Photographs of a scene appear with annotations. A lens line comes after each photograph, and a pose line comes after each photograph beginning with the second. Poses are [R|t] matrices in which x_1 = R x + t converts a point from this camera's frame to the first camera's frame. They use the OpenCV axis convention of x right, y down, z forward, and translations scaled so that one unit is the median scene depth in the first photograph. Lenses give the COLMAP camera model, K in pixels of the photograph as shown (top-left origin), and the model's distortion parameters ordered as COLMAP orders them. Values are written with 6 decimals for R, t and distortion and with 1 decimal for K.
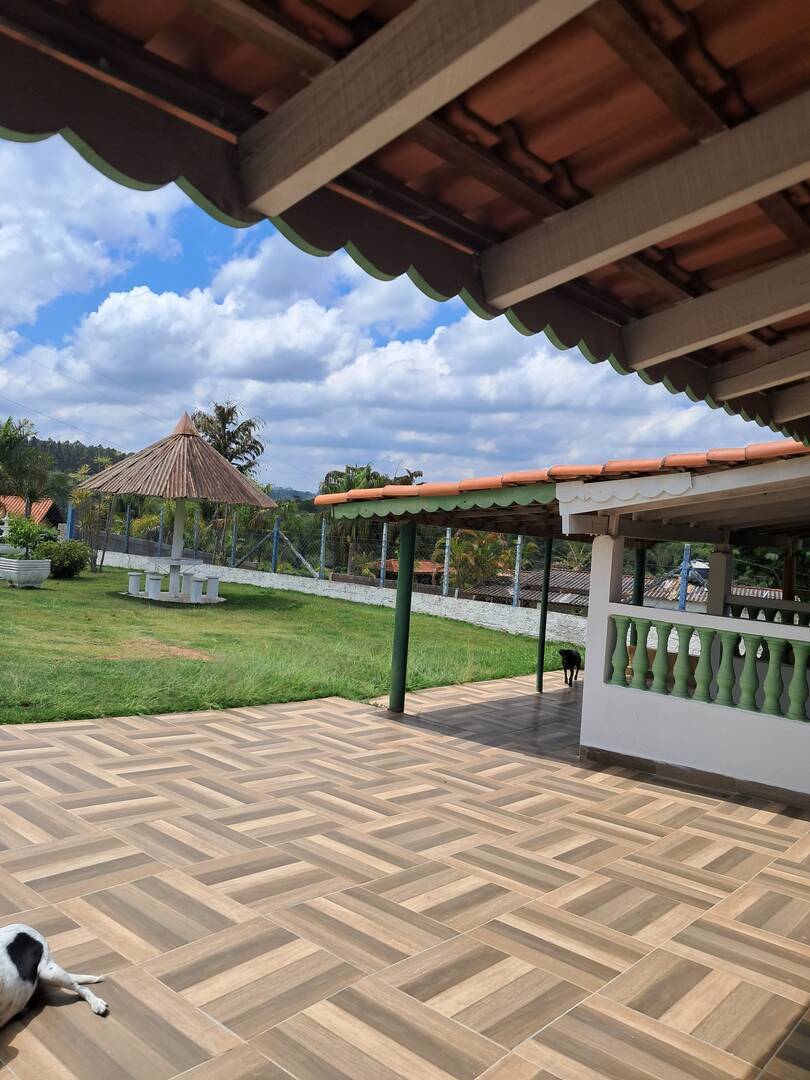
lens RADIAL K [[861.6, 0, 368.4], [0, 861.6, 527.2], [0, 0, 1]] dist [0.000299, -0.000776]
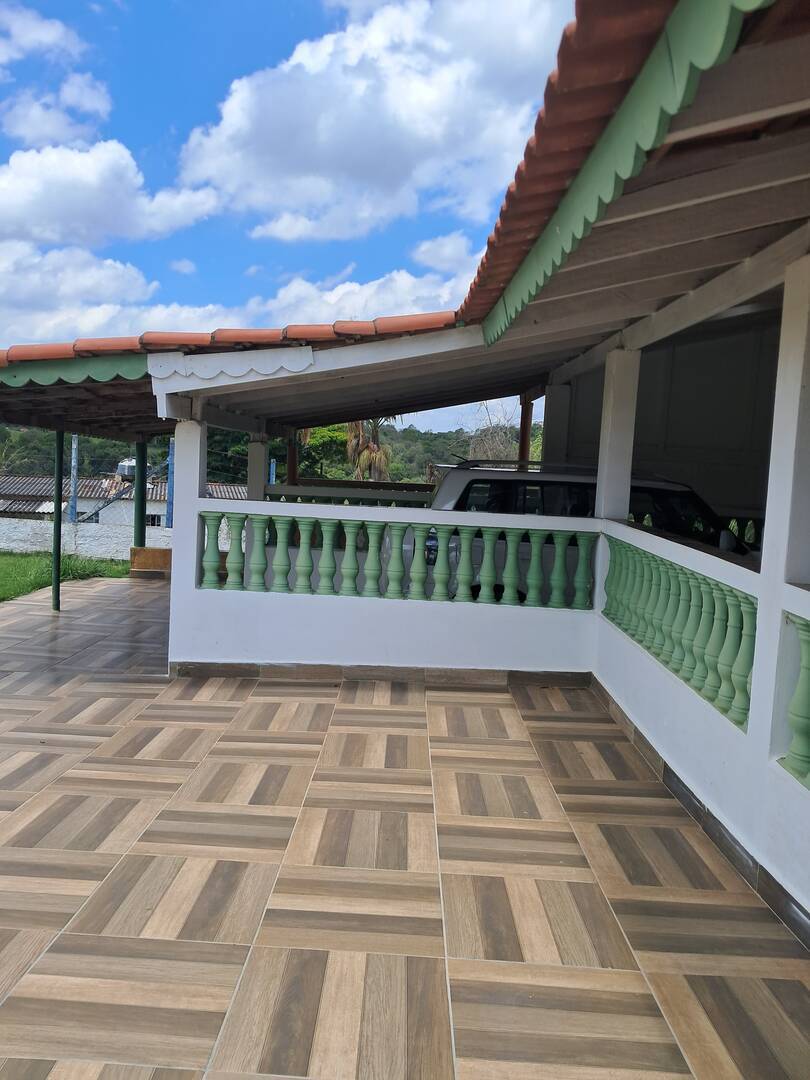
lens RADIAL K [[861.6, 0, 368.4], [0, 861.6, 527.2], [0, 0, 1]] dist [0.000299, -0.000776]
pose [[0.778367, -0.092794, 0.620914, -0.173196], [0.018444, 0.991969, 0.125127, 0.015073], [-0.627539, -0.085942, 0.773828, 0.280197]]
